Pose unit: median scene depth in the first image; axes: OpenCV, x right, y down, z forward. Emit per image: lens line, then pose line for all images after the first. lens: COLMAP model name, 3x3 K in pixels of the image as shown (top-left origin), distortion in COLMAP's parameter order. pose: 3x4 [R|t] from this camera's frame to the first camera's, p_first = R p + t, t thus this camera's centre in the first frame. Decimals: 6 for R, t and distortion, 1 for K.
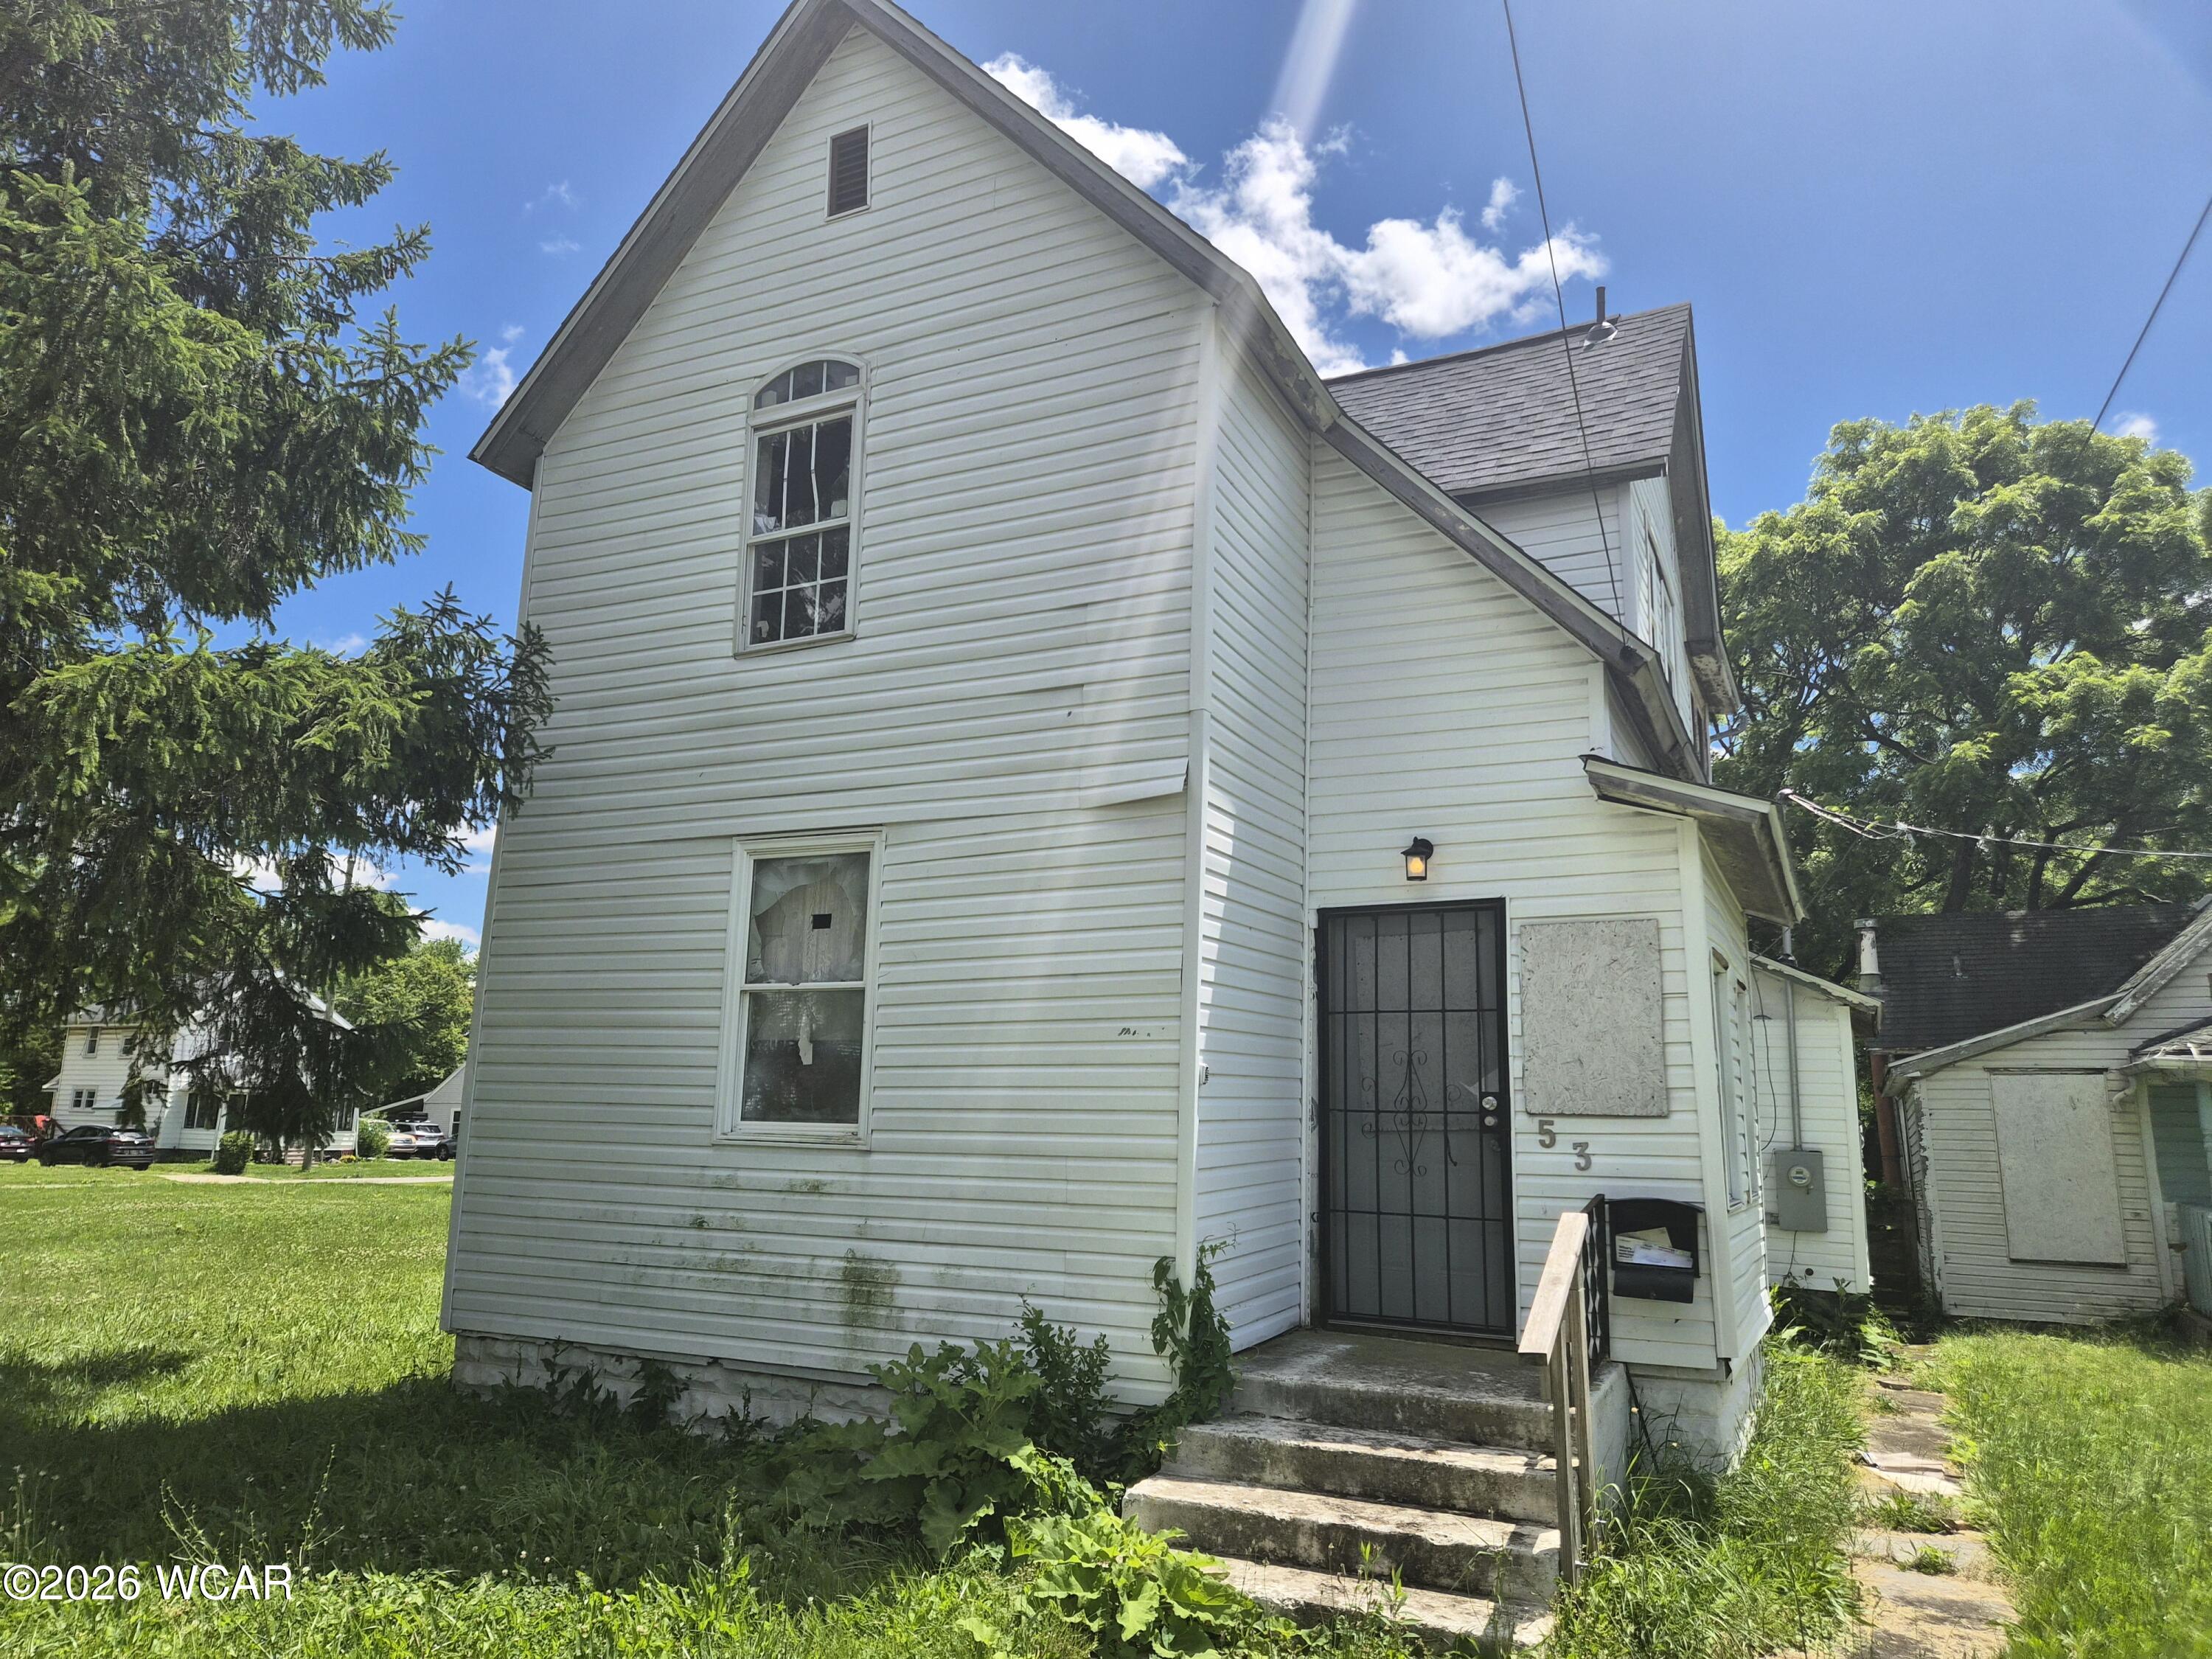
lens RADIAL K [[1462.1, 0, 1106.0], [0, 1462.1, 829.5], [0, 0, 1]] dist [0.067798, -0.059076]
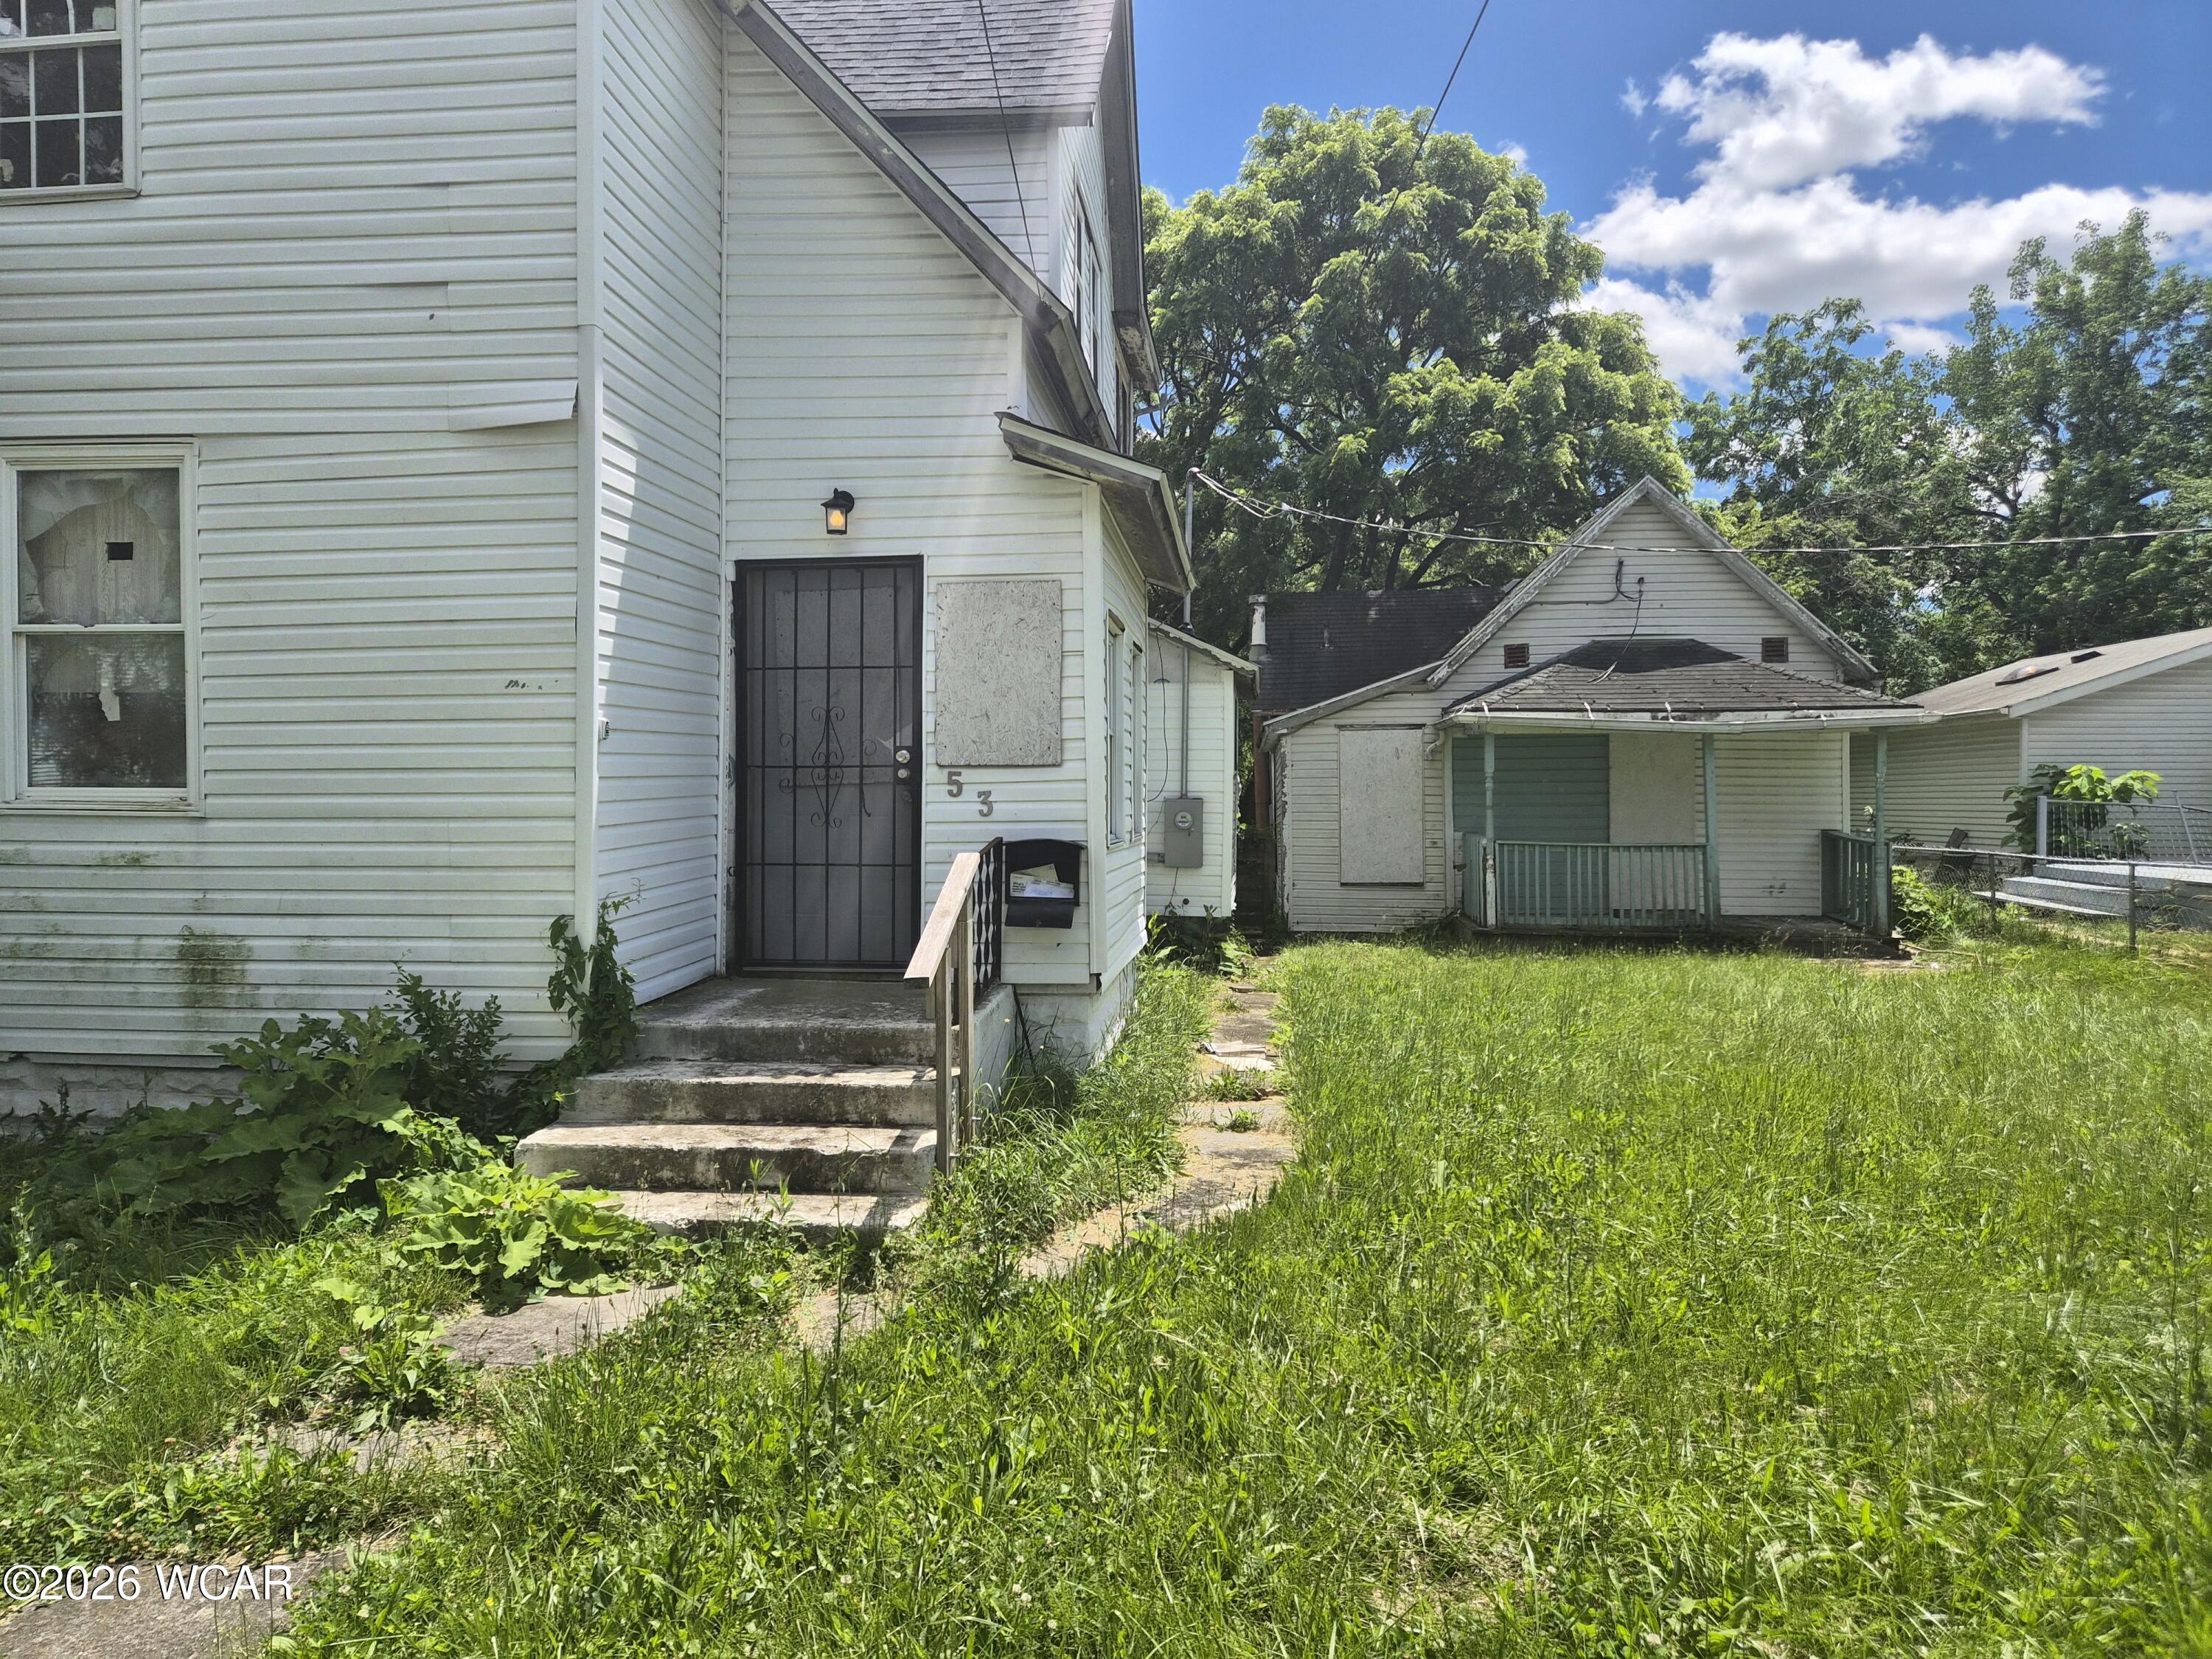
lens RADIAL K [[1461.0, 0, 1107.7], [0, 1461.0, 808.4], [0, 0, 1]] dist [0.072031, -0.066412]
pose [[0.936415, -0.022407, 0.350179, 0.033823], [-0.050309, 0.979076, 0.197180, 0.011534], [-0.347270, -0.202259, 0.915694, 0.002522]]
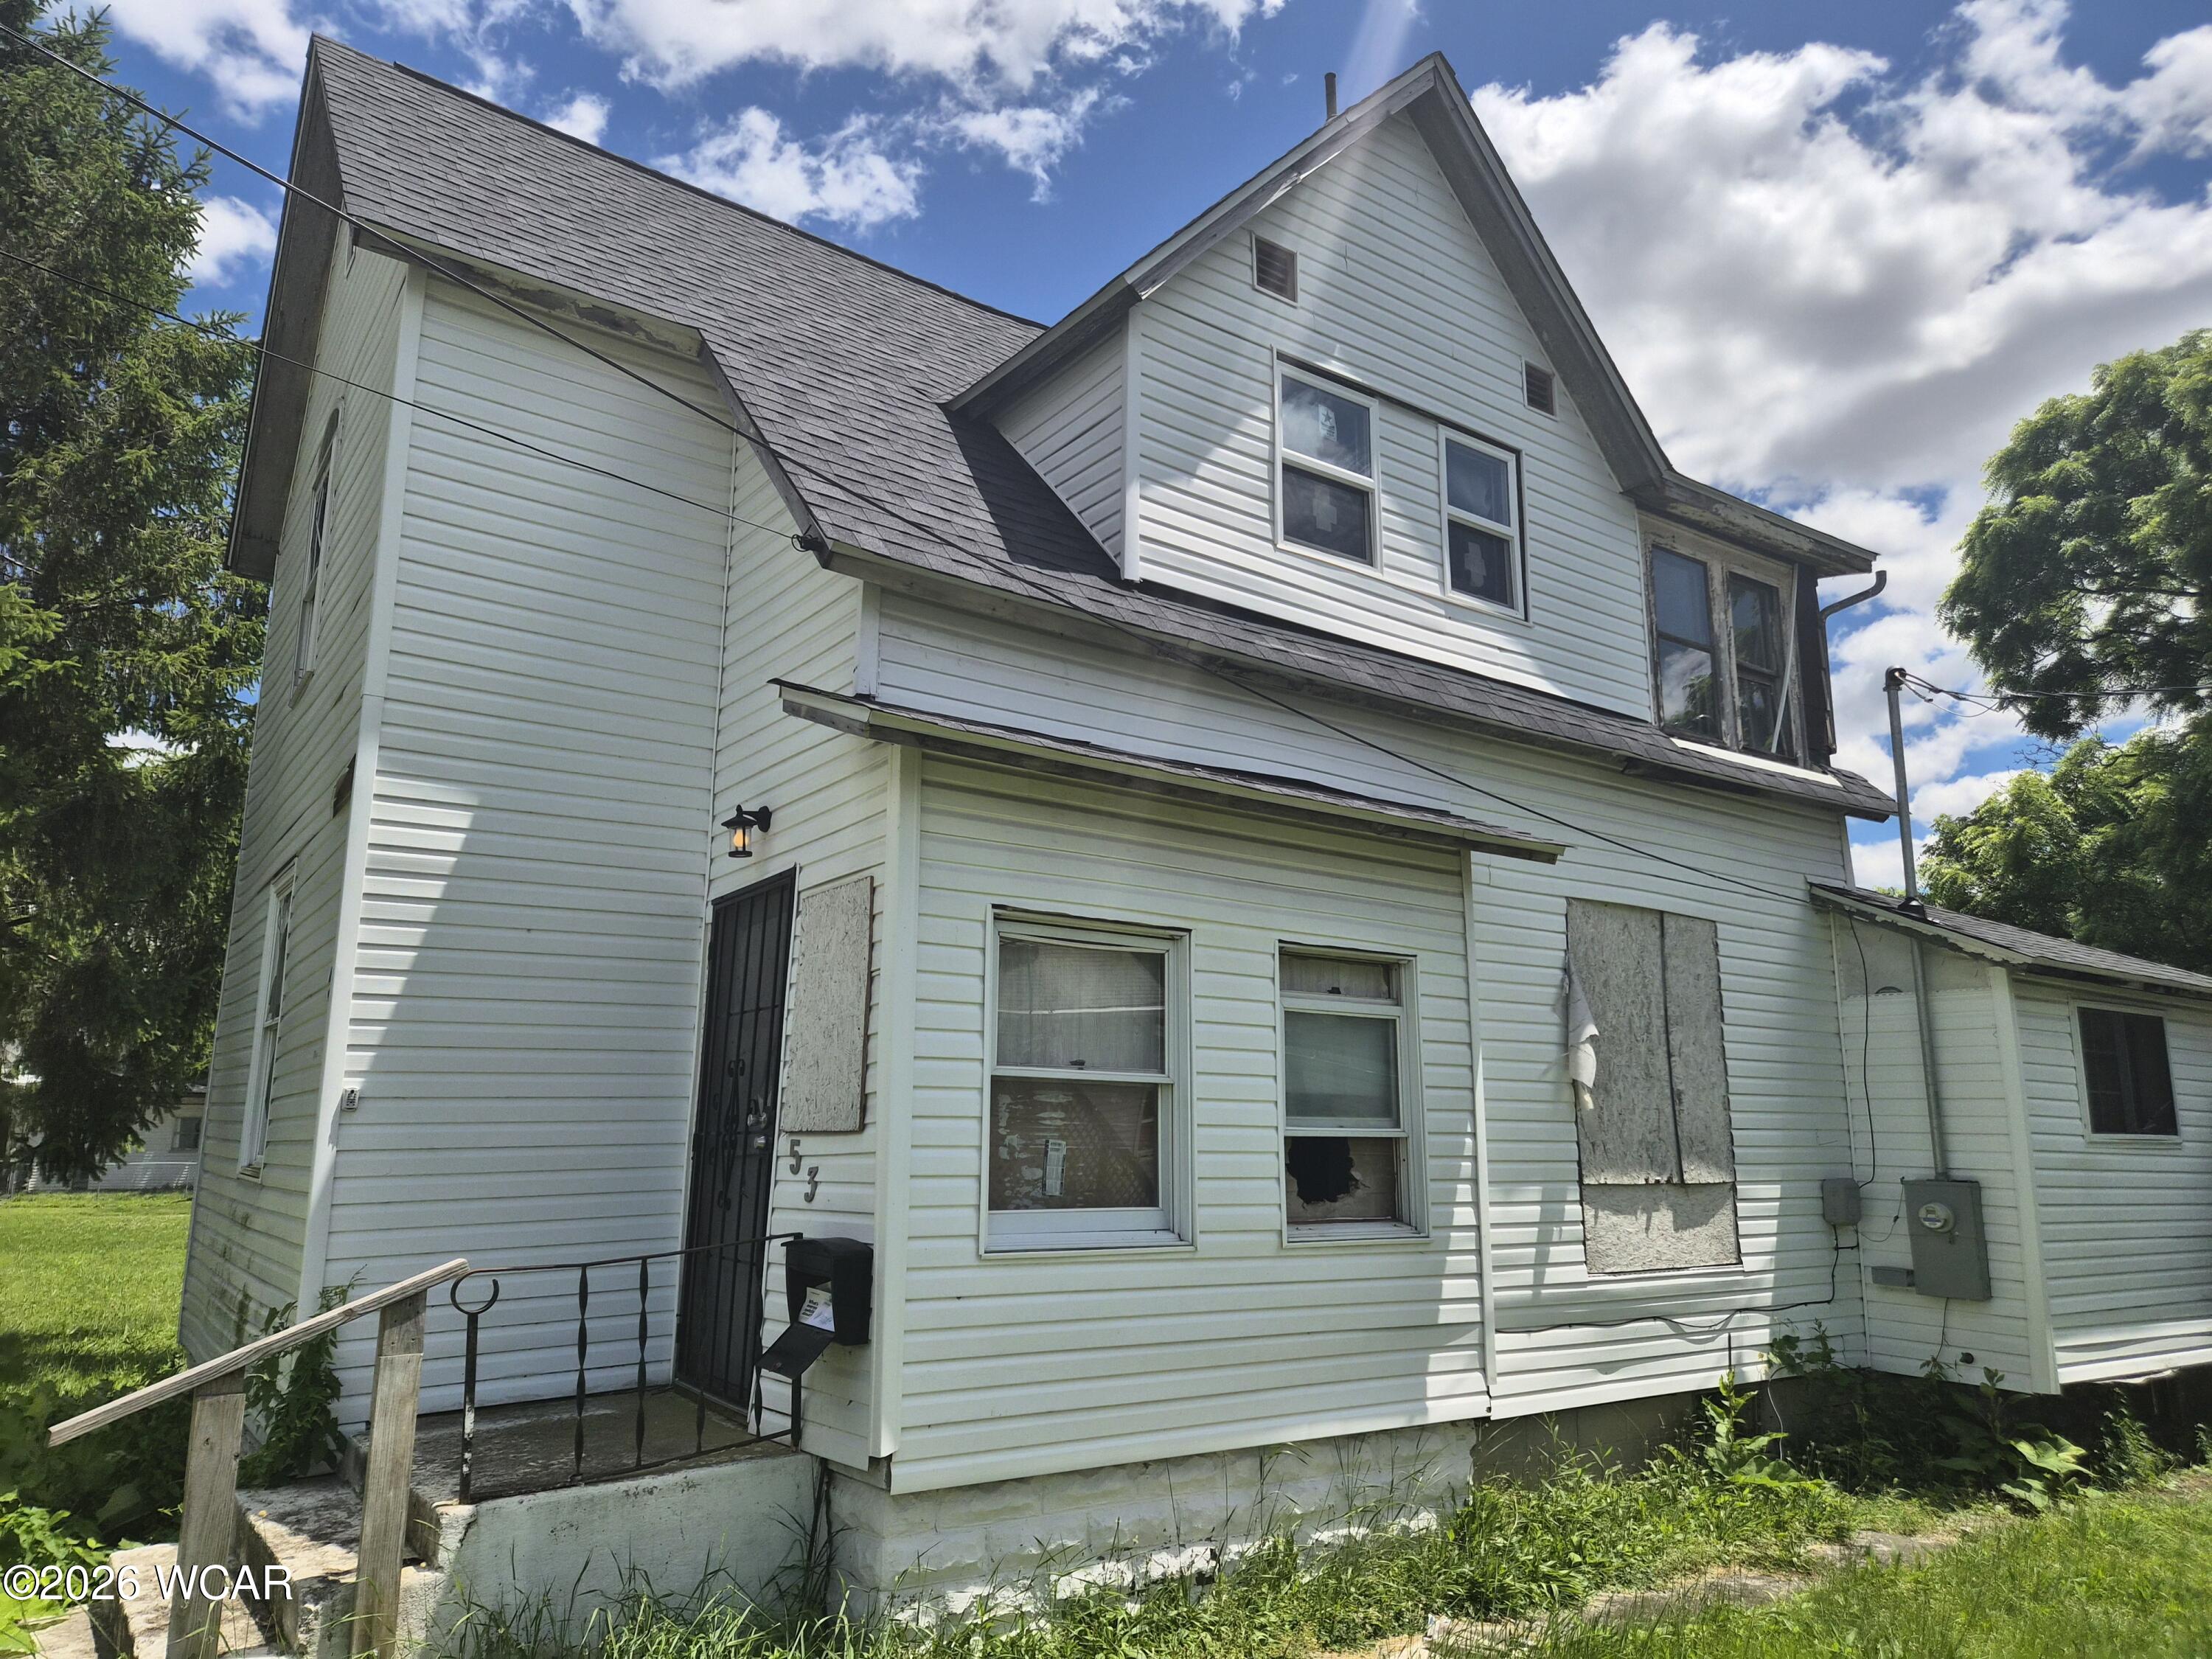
lens RADIAL K [[1461.0, 0, 1107.7], [0, 1461.0, 808.4], [0, 0, 1]] dist [0.072031, -0.066412]
pose [[0.879274, -0.114853, -0.462262, 0.800225], [0.100117, 0.993377, -0.056378, 0.076605], [0.465676, 0.003291, 0.884949, 0.352588]]
